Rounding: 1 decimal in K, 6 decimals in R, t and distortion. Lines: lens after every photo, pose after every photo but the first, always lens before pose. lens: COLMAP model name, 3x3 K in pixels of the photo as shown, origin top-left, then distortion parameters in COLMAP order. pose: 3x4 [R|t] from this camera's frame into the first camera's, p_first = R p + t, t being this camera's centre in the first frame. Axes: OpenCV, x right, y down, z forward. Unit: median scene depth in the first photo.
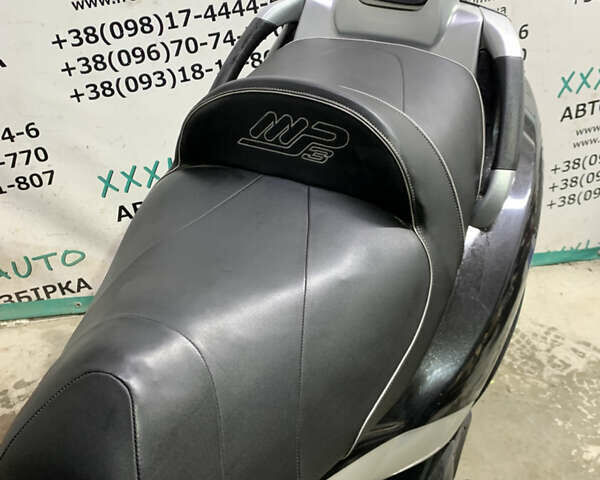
lens RADIAL K [[594.8, 0, 313.8], [0, 594.8, 242.9], [0, 0, 1]] dist [0.084416, -0.158806]
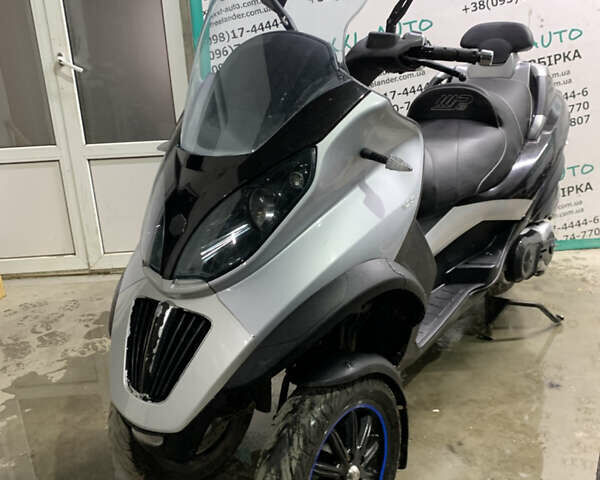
lens RADIAL K [[594.8, 0, 313.8], [0, 594.8, 242.9], [0, 0, 1]] dist [0.084416, -0.158806]
pose [[0.971015, -0.033421, -0.236672, -0.011834], [-0.023228, 0.972295, -0.232601, 0.576702], [0.237889, 0.231357, 0.943336, -0.843483]]
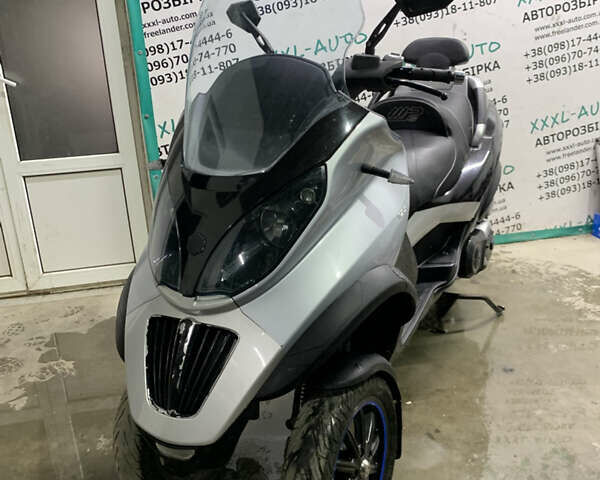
lens RADIAL K [[594.8, 0, 313.8], [0, 594.8, 242.9], [0, 0, 1]] dist [0.084416, -0.158806]
pose [[0.992860, -0.084381, -0.084318, -0.145267], [0.062518, 0.970070, -0.234638, 0.574360], [0.101594, 0.227692, 0.968419, -0.921279]]
